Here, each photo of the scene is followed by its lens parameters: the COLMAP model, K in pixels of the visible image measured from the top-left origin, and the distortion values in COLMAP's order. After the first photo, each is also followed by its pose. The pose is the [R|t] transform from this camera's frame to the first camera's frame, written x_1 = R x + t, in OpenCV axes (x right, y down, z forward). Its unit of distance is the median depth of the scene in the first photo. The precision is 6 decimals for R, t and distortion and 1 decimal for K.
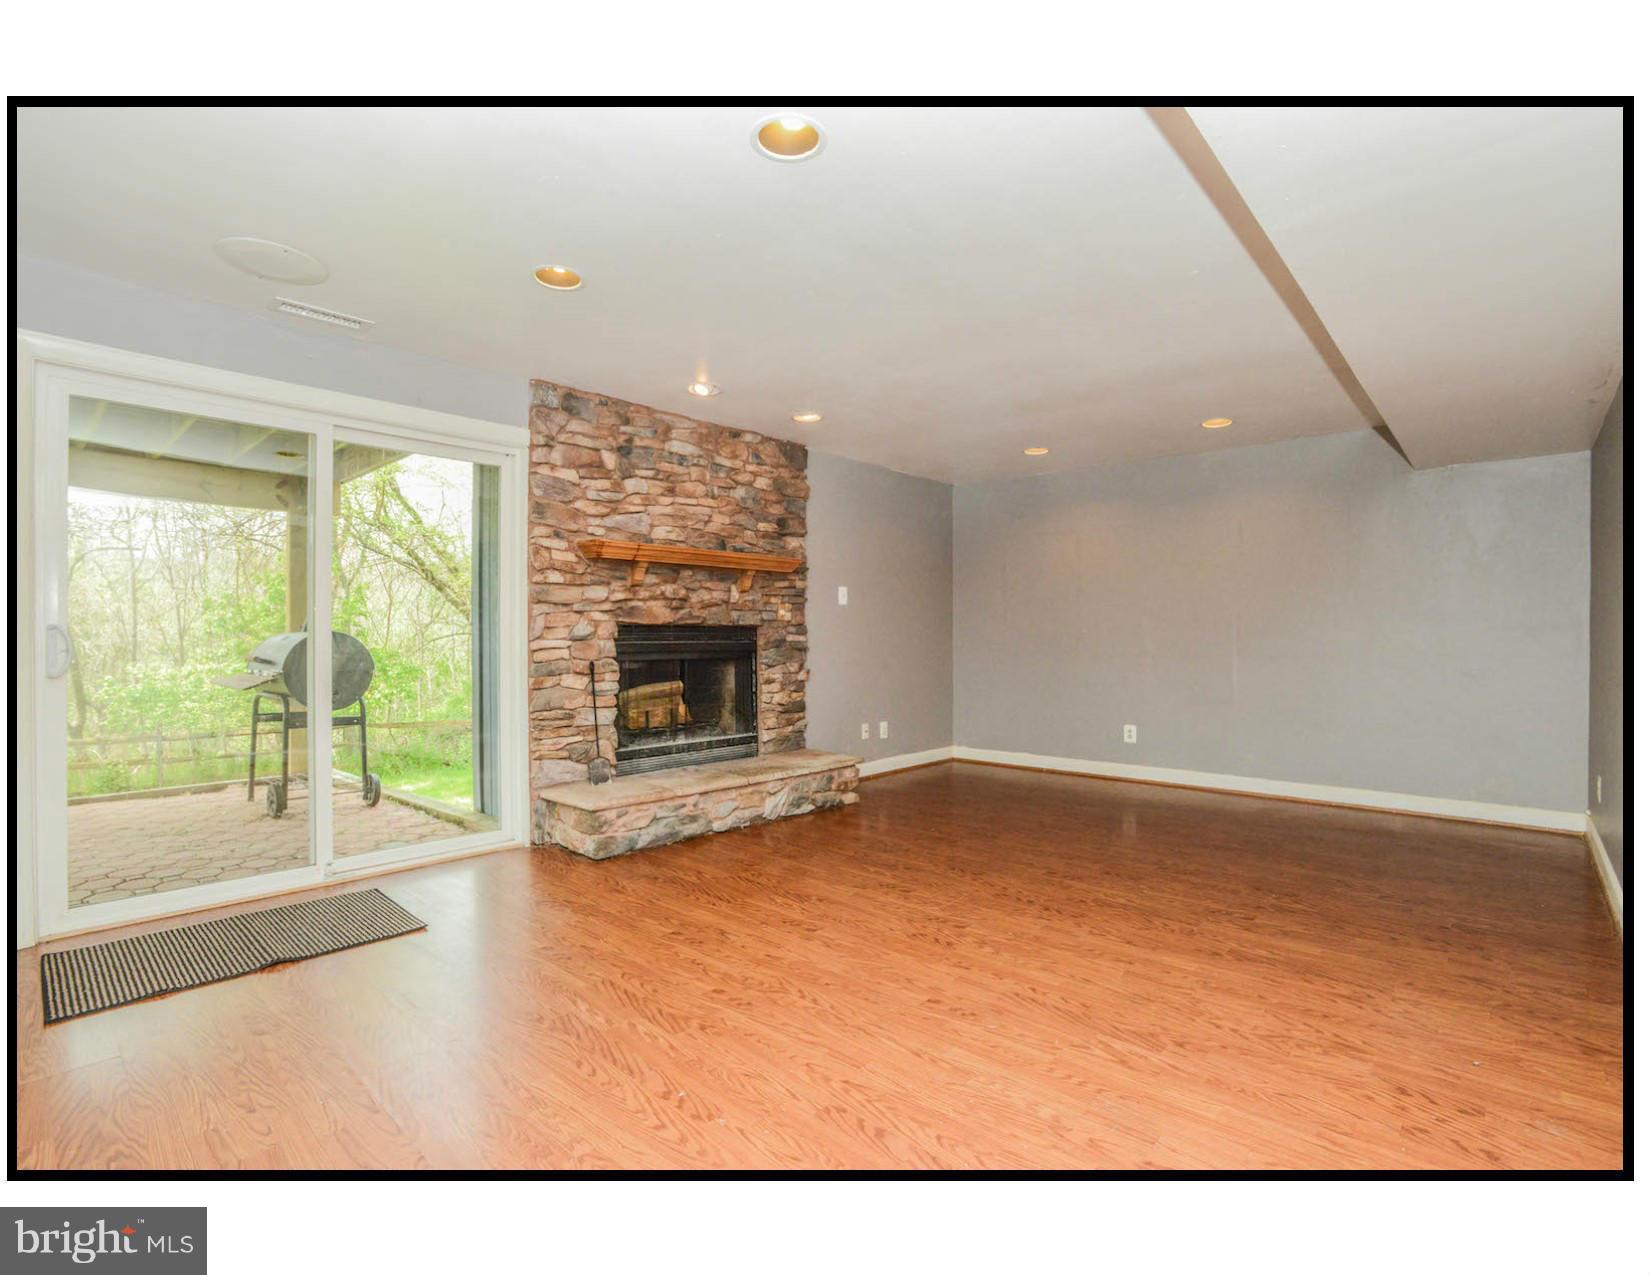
lens RADIAL K [[812.9, 0, 833.3], [0, 812.9, 638.4], [0, 0, 1]] dist [-0.073648, 0.038218]
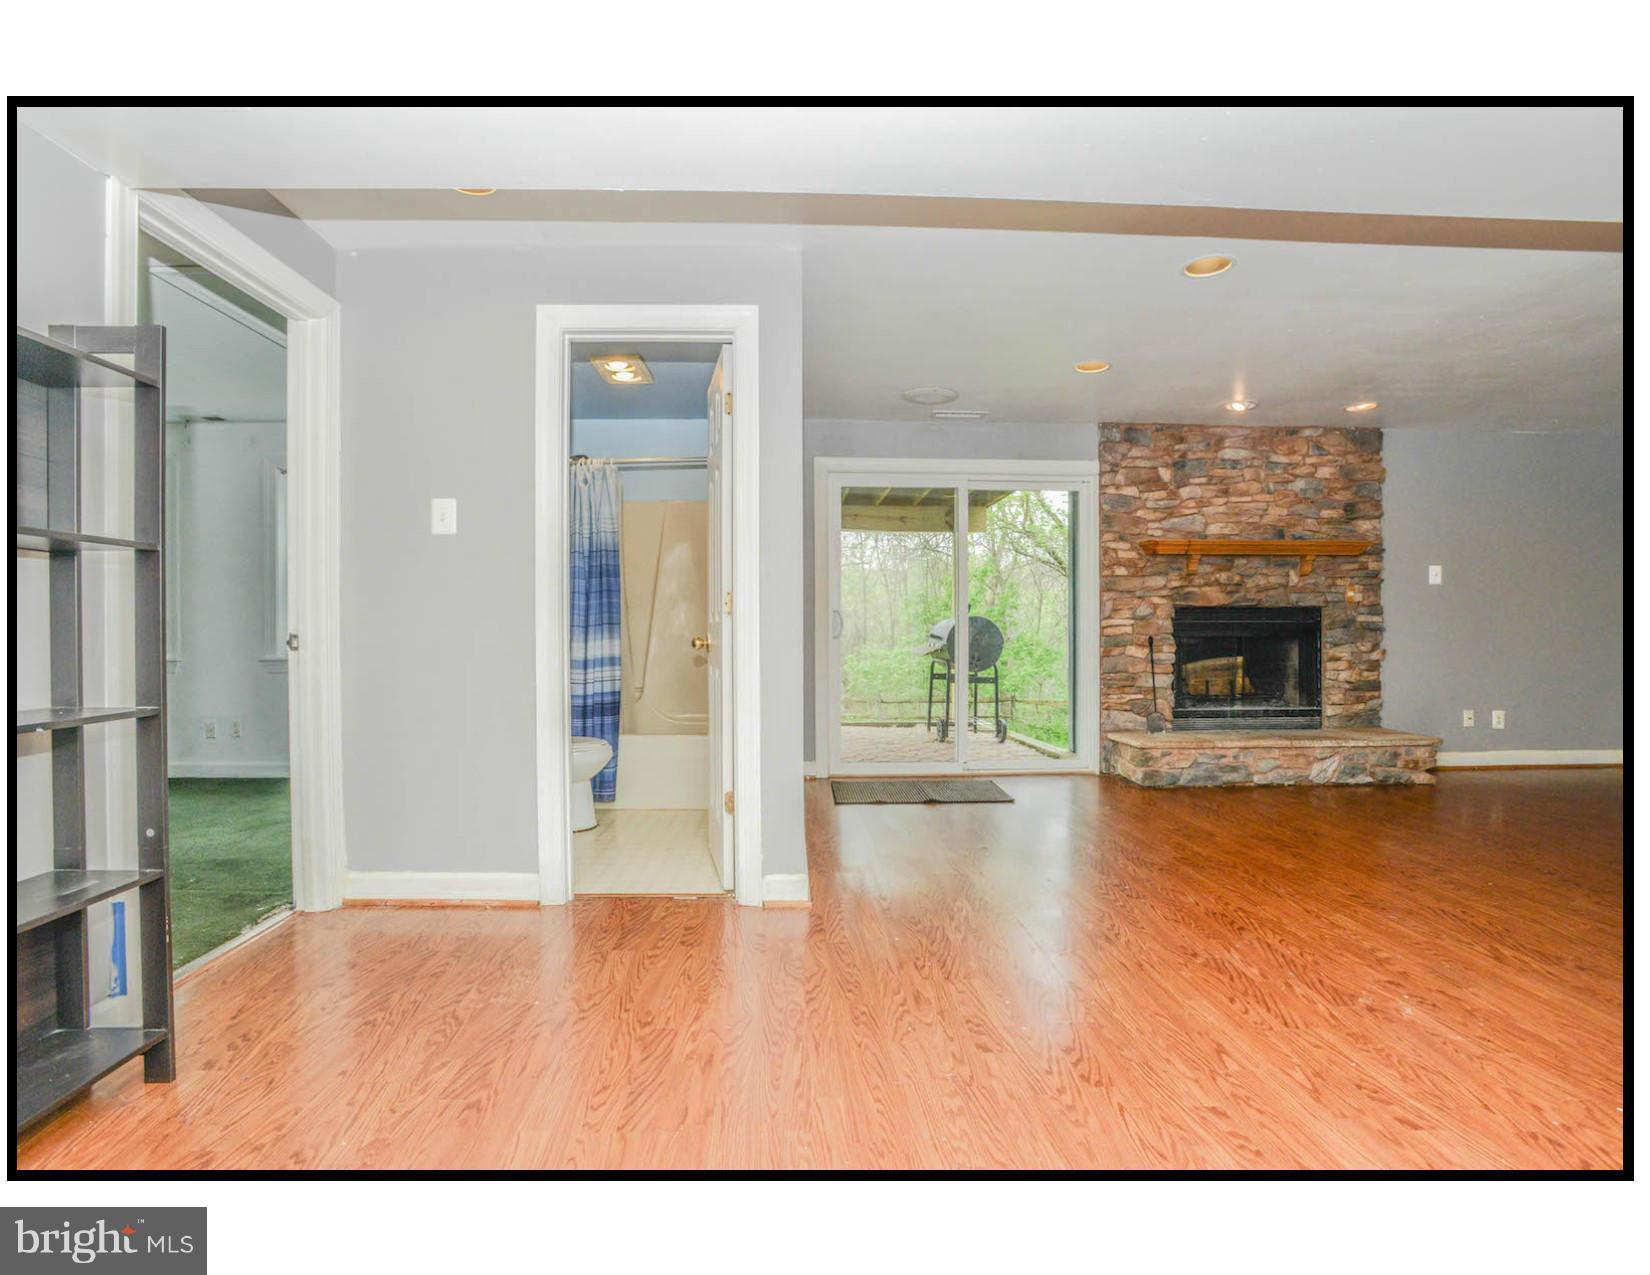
lens RADIAL K [[812.9, 0, 833.3], [0, 812.9, 638.4], [0, 0, 1]] dist [-0.073648, 0.038218]
pose [[0.719794, 0.005013, -0.694170, 0.195252], [0.001531, 0.999960, 0.008808, 0.017974], [0.694186, -0.007403, 0.719757, -0.226418]]
